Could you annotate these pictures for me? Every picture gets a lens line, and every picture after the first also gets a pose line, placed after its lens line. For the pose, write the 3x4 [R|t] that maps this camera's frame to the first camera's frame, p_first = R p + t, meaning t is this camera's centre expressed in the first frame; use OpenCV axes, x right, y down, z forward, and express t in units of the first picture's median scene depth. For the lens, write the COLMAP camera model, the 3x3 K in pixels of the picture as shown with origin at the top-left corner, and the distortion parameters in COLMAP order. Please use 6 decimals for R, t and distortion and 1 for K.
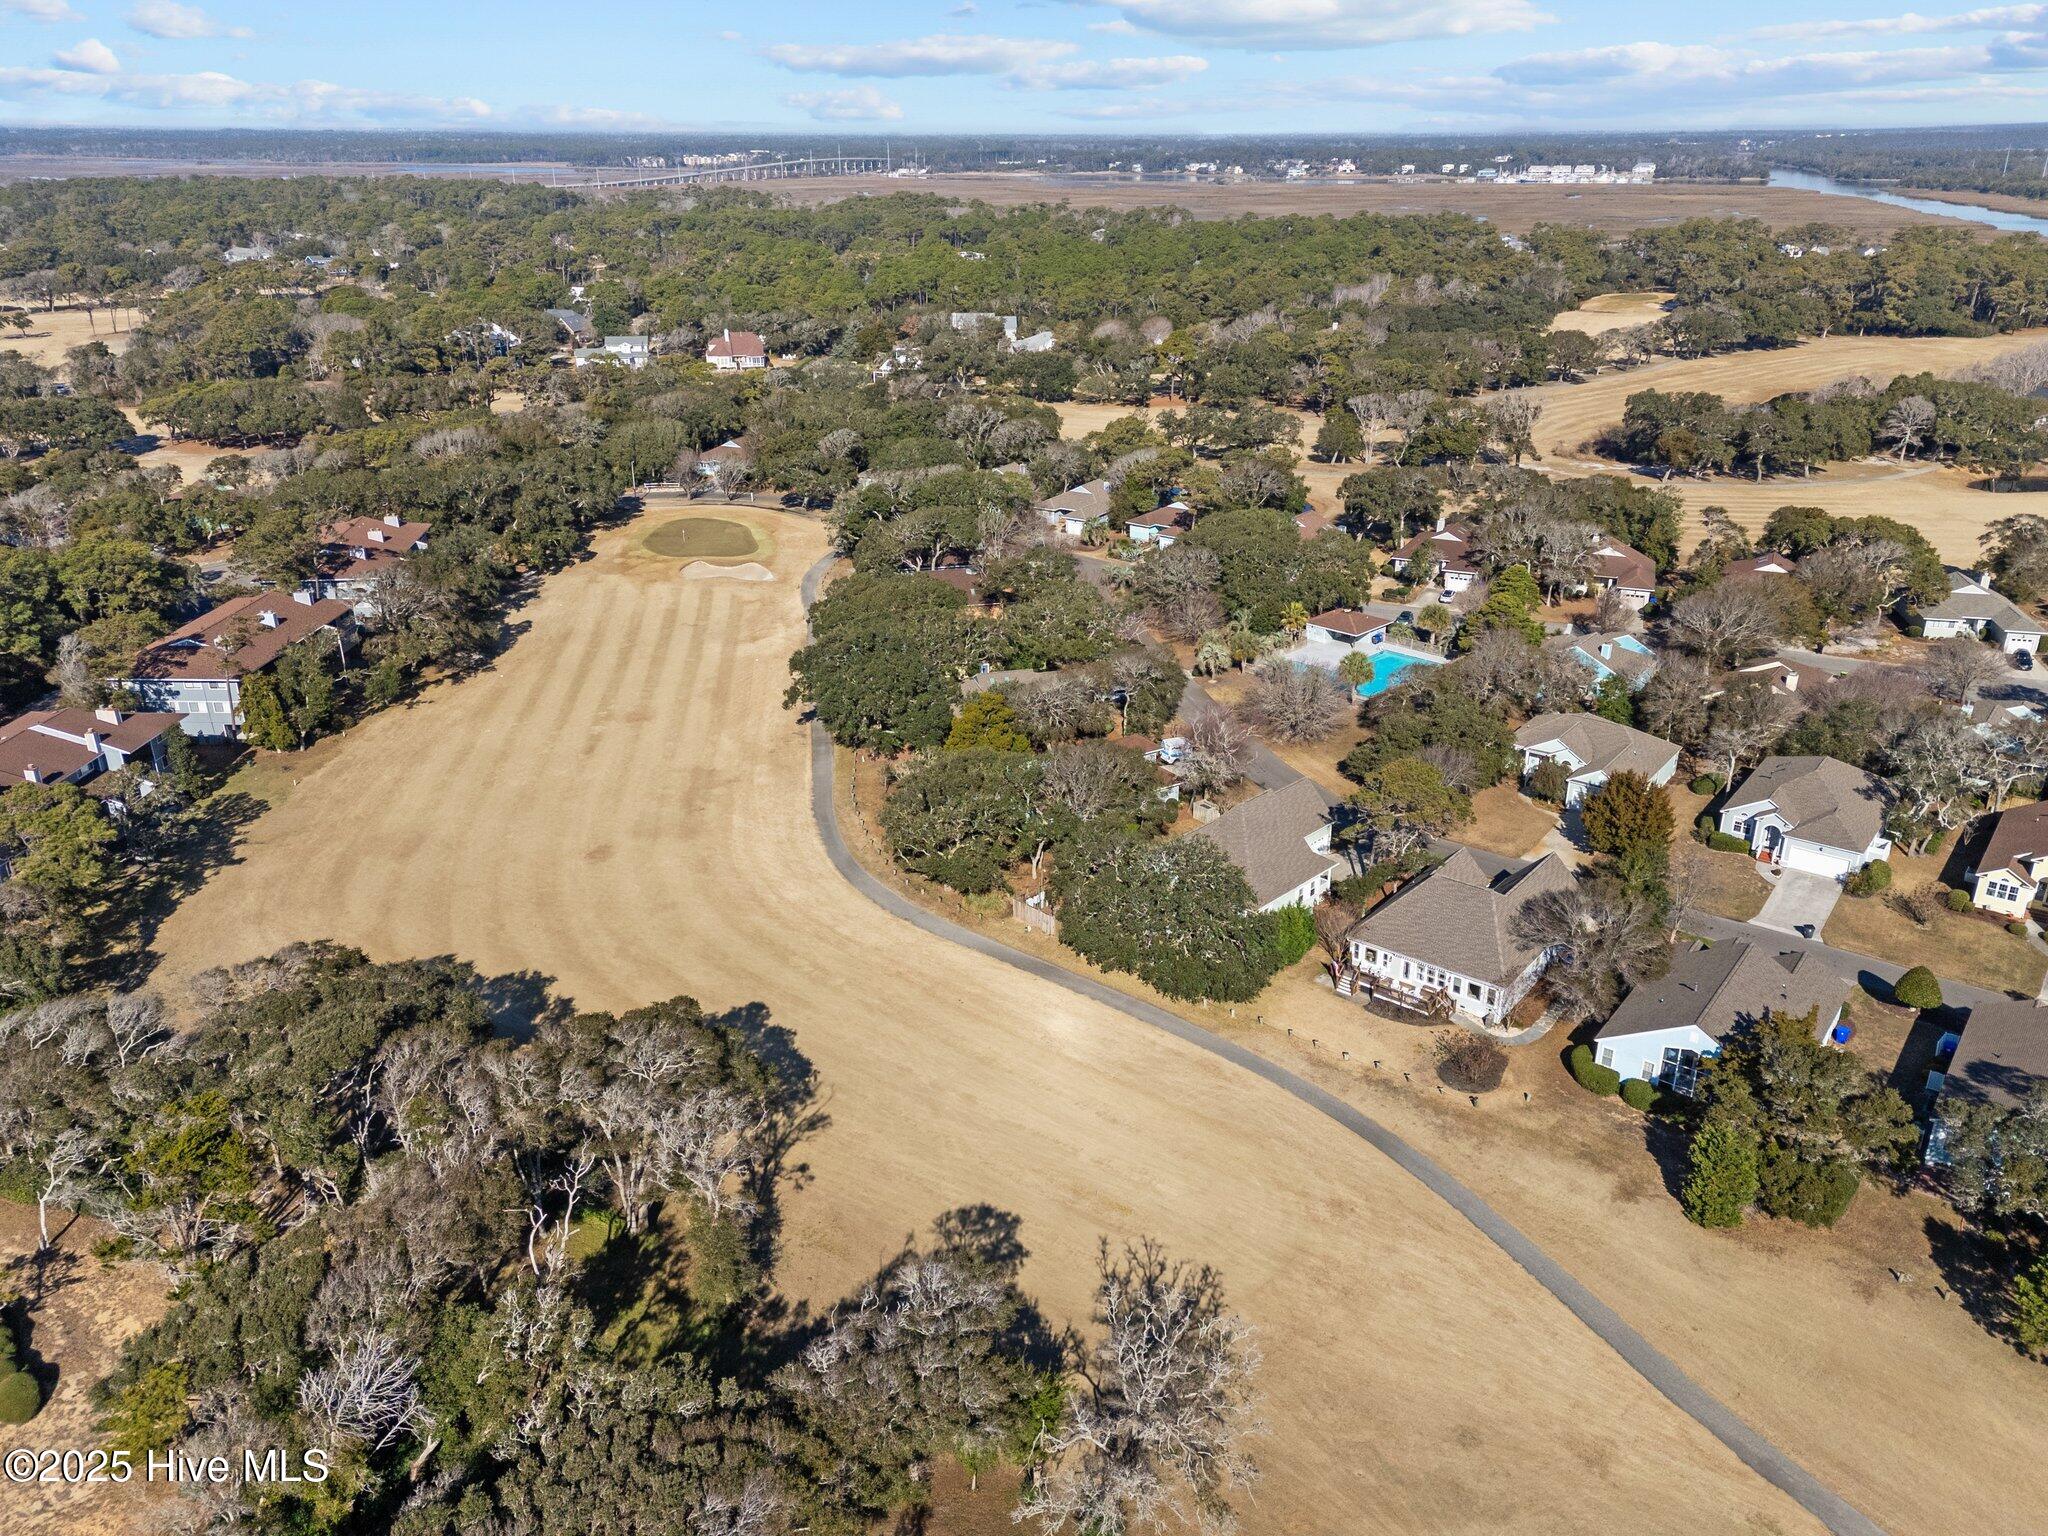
lens RADIAL K [[1537.2, 0, 1027.6], [0, 1537.2, 710.9], [0, 0, 1]] dist [0.084096, -0.097452]
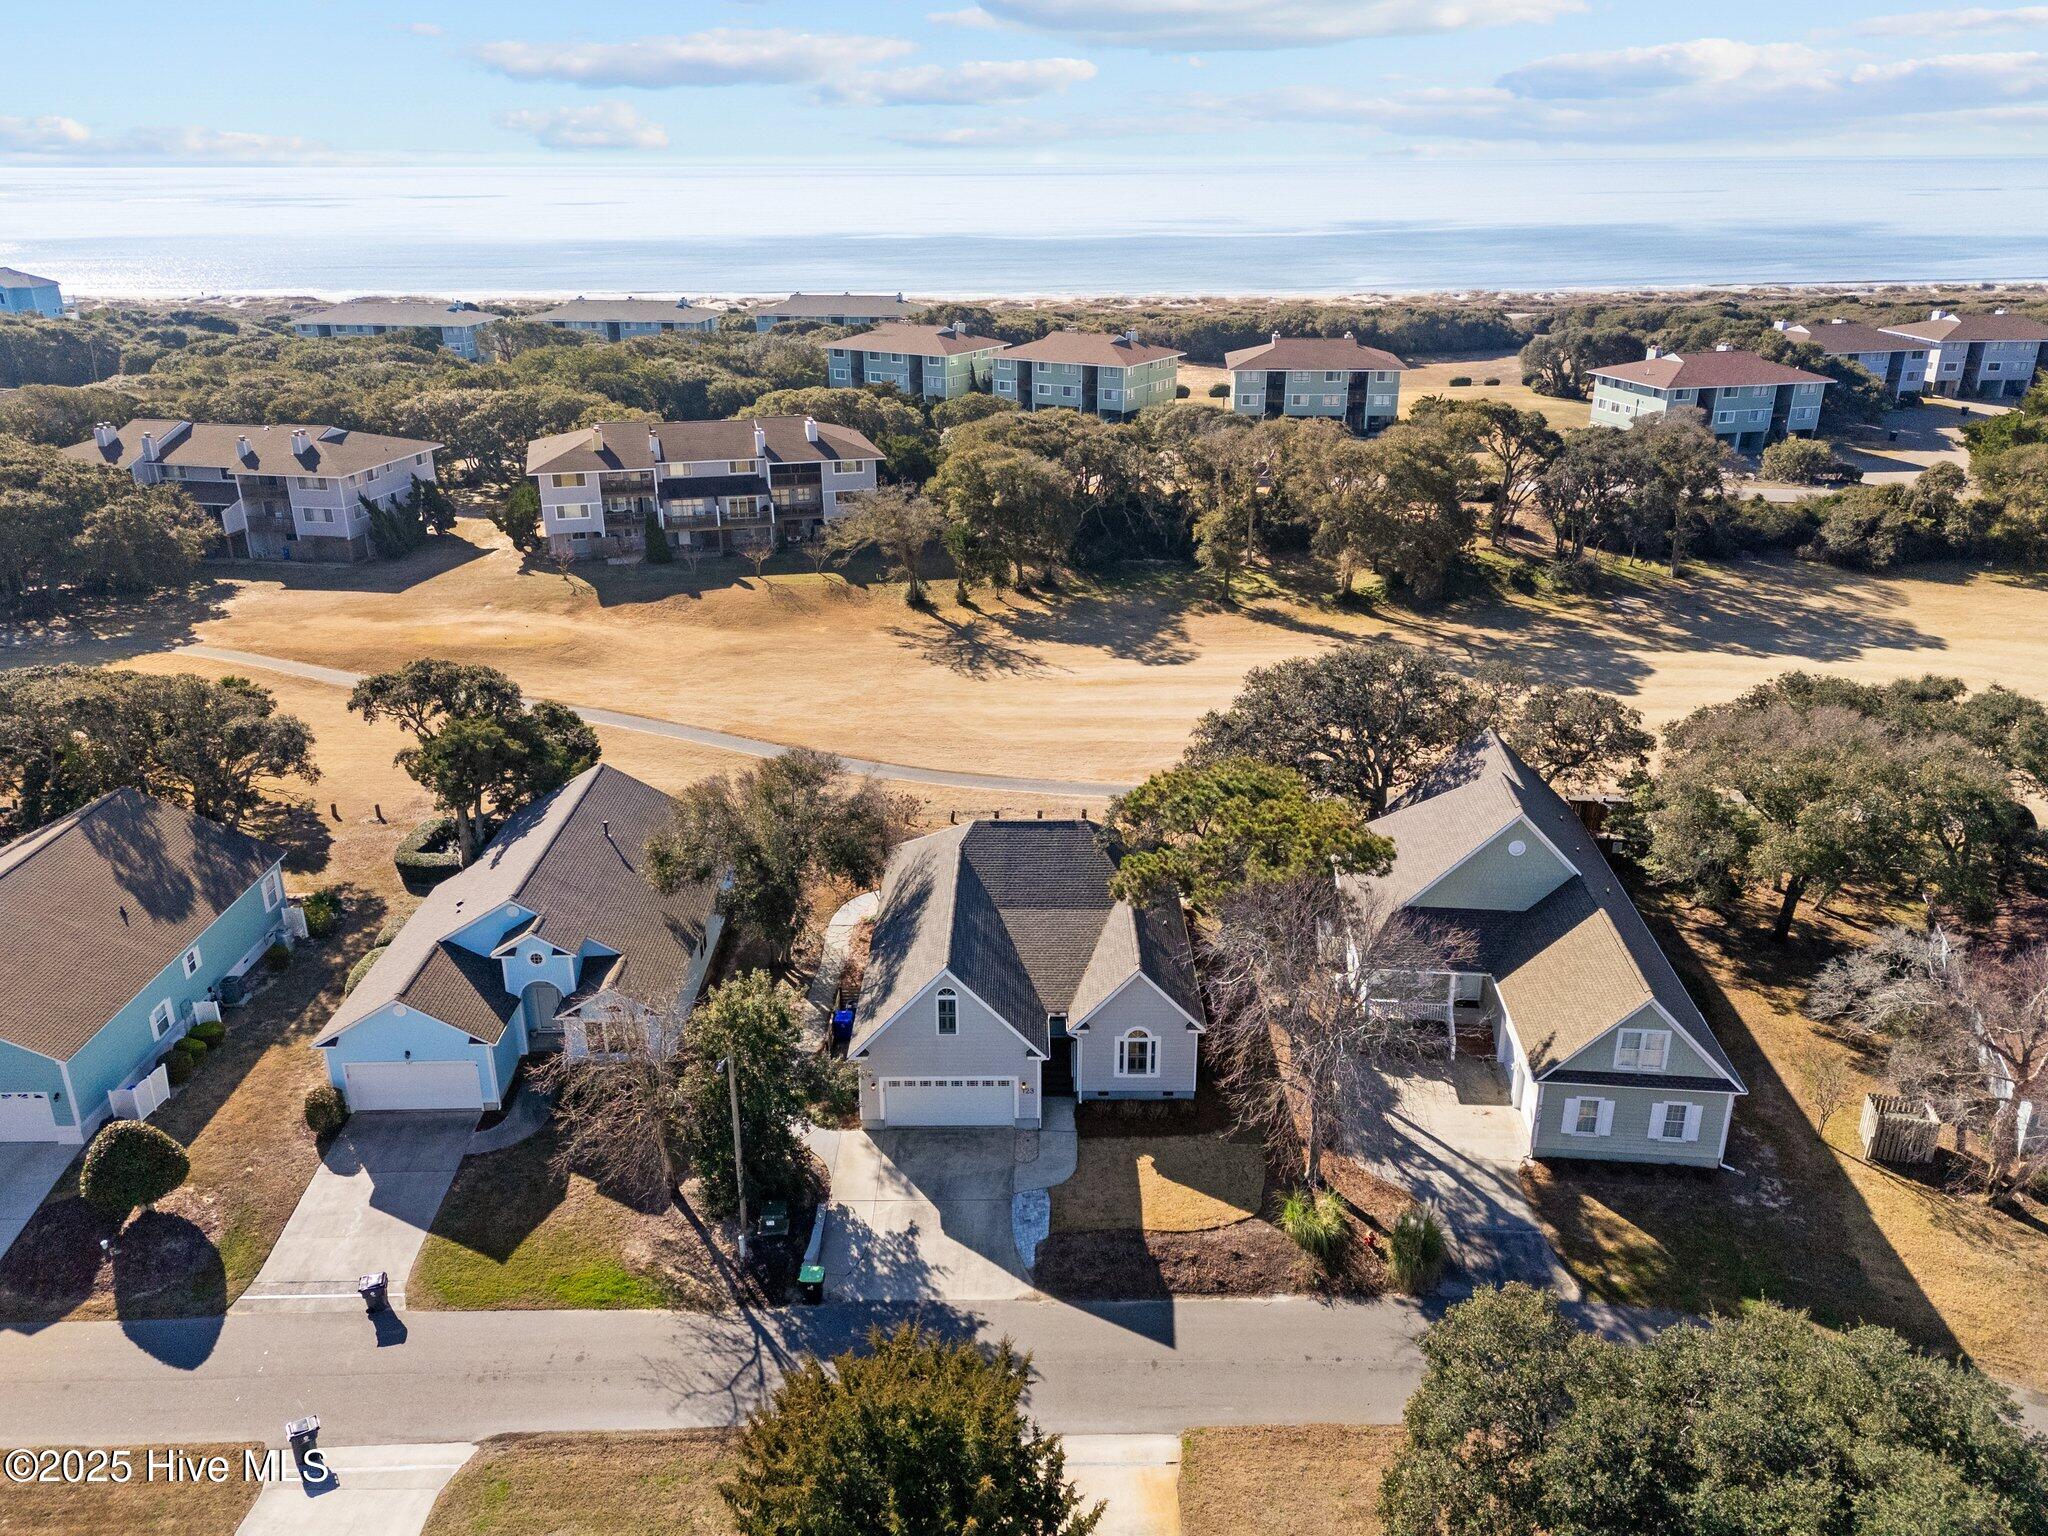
lens RADIAL K [[1537.2, 0, 1027.6], [0, 1537.2, 710.9], [0, 0, 1]] dist [0.084096, -0.097452]
pose [[-0.783214, 0.214293, -0.583656, 0.675001], [-0.212242, 0.790192, 0.574934, -0.258562], [0.584404, 0.574173, -0.573408, 1.486410]]
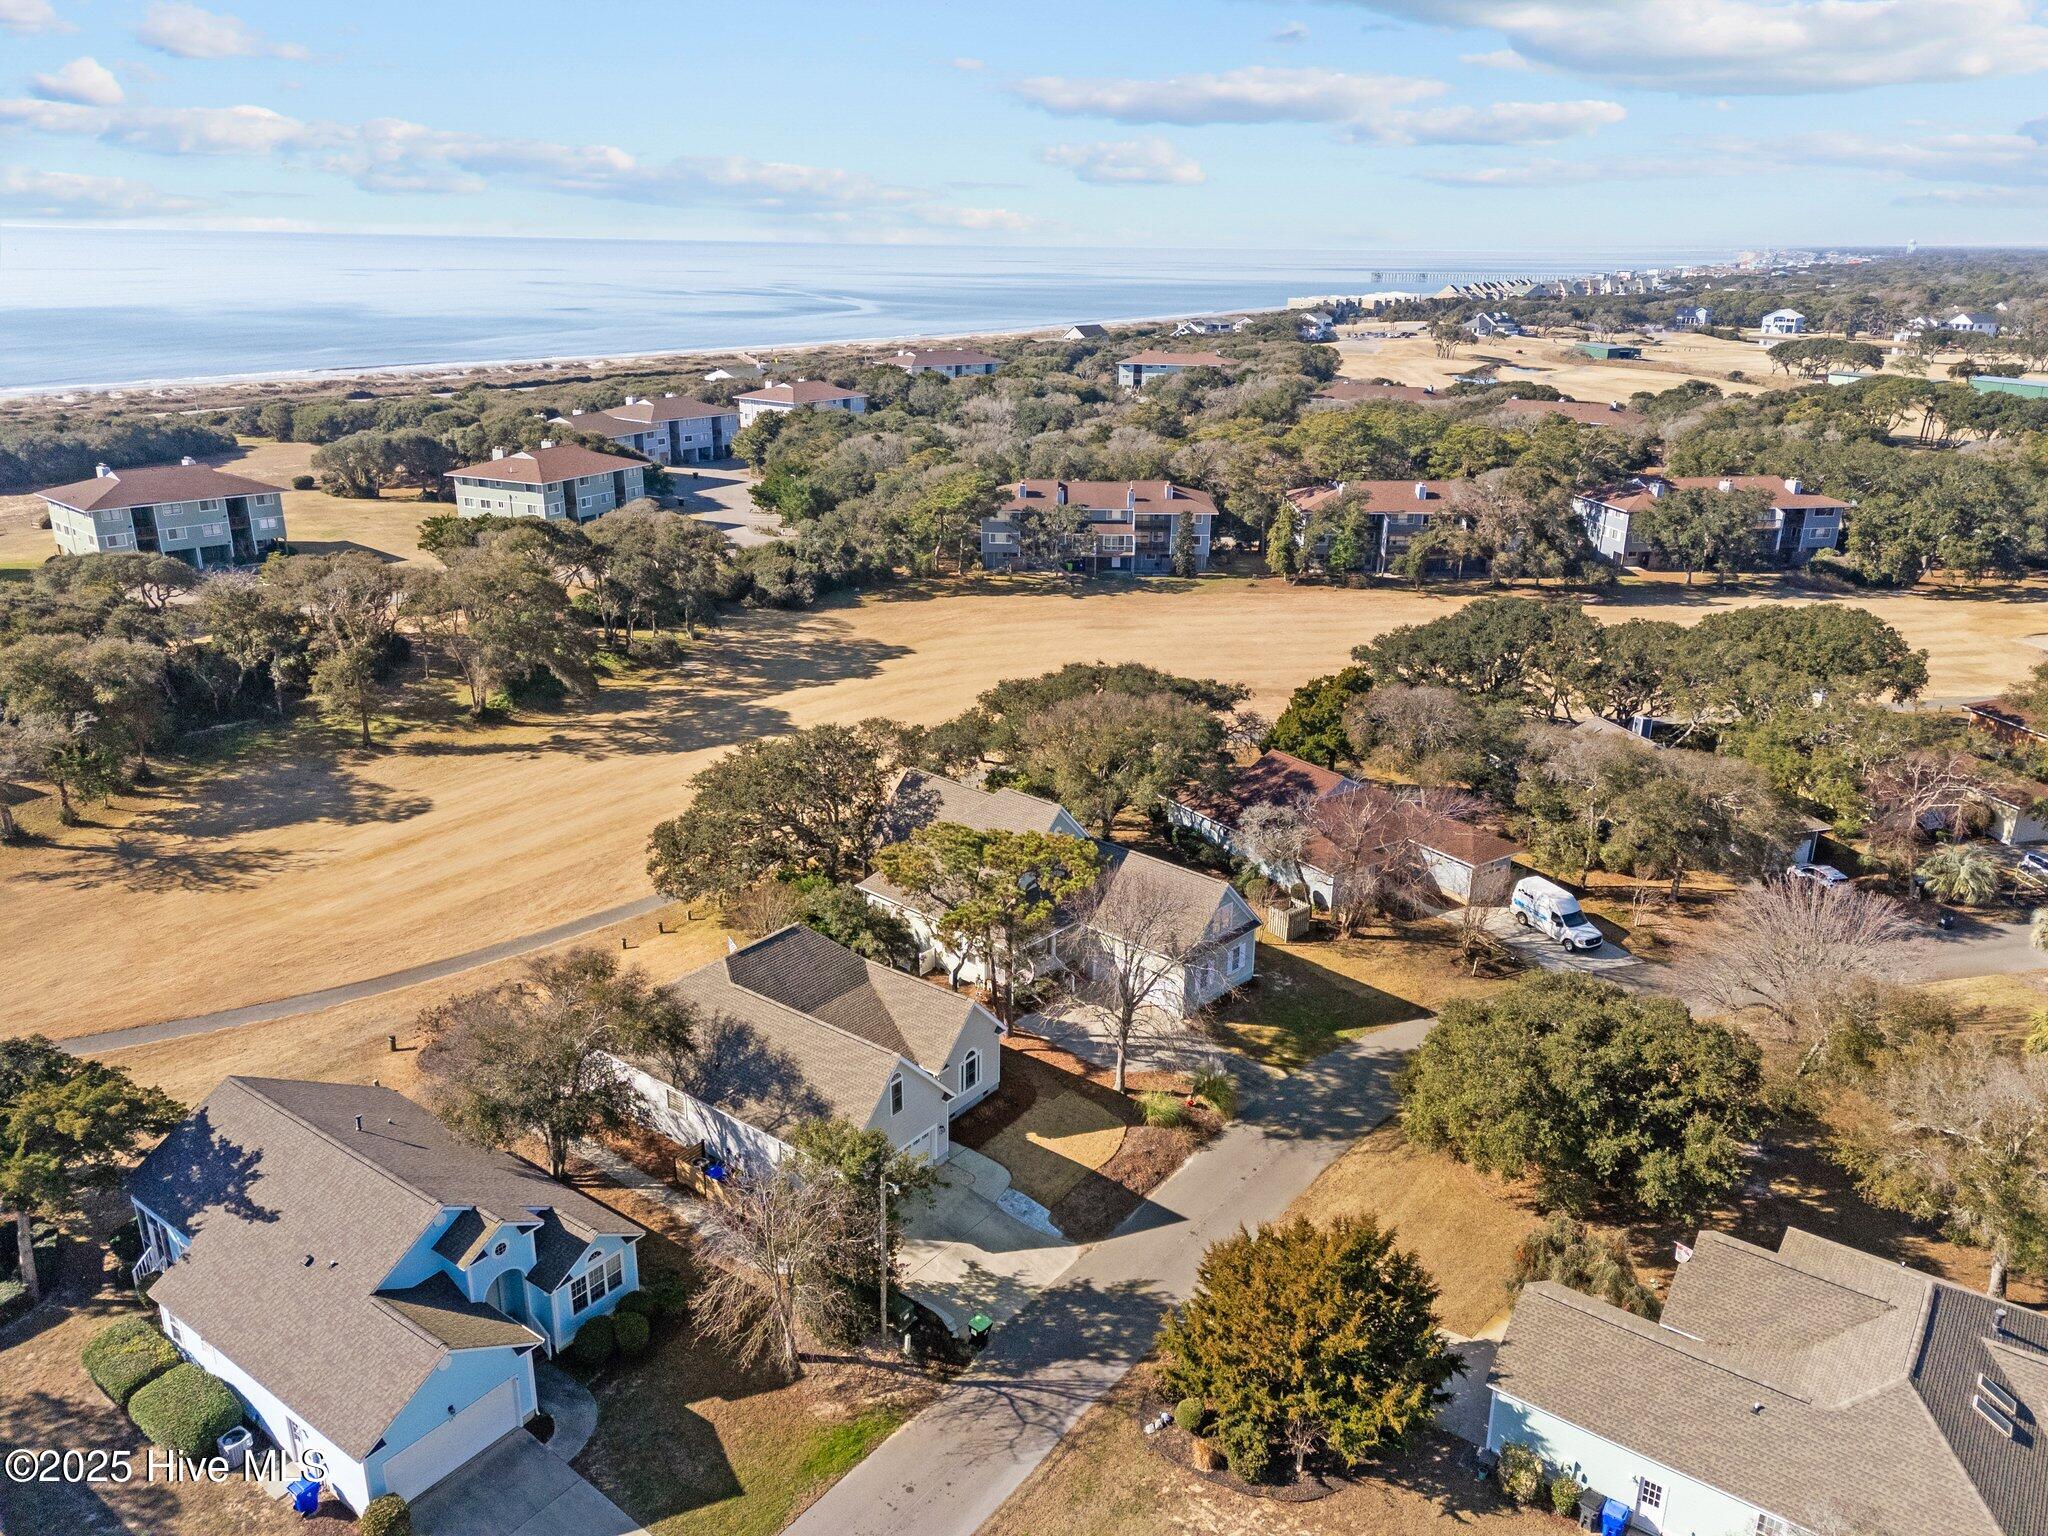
lens RADIAL K [[1503.1, 0, 1038.5], [0, 1503.1, 708.5], [0, 0, 1]] dist [0.068001, -0.055799]
pose [[0.029504, 0.296767, -0.954494, 0.940196], [-0.366062, 0.891778, 0.265953, -0.187132], [0.930123, 0.341557, 0.134946, 1.148900]]
